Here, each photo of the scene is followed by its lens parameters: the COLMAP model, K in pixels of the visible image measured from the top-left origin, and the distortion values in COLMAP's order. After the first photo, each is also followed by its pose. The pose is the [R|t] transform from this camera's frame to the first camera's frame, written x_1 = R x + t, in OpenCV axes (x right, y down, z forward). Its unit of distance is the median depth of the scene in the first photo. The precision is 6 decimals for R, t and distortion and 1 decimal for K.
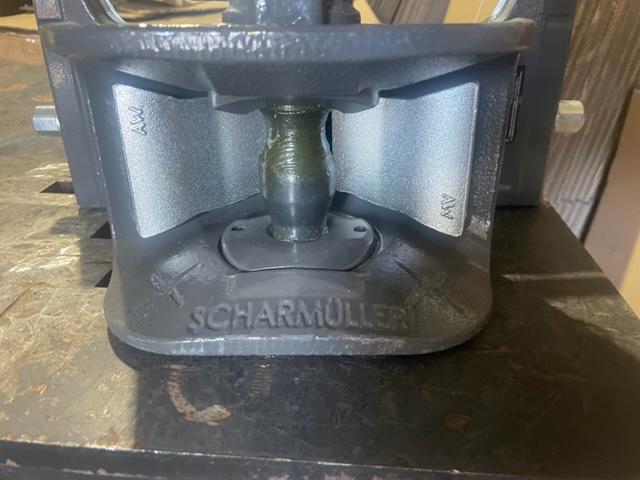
lens RADIAL K [[499.6, 0, 331.7], [0, 499.6, 239.9], [0, 0, 1]] dist [0.070517, -0.109385]
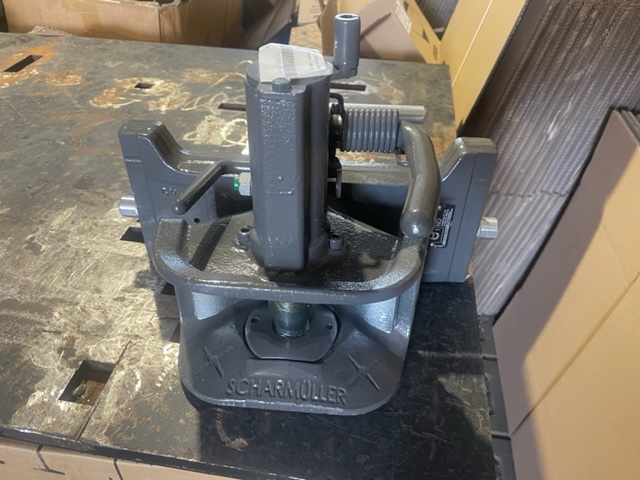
lens RADIAL K [[499.6, 0, 331.7], [0, 499.6, 239.9], [0, 0, 1]] dist [0.070517, -0.109385]
pose [[0.997098, 0.068930, -0.032304, 0.110697], [-0.060414, 0.974721, 0.215102, -0.730940], [0.046314, -0.212526, 0.976057, -0.613177]]
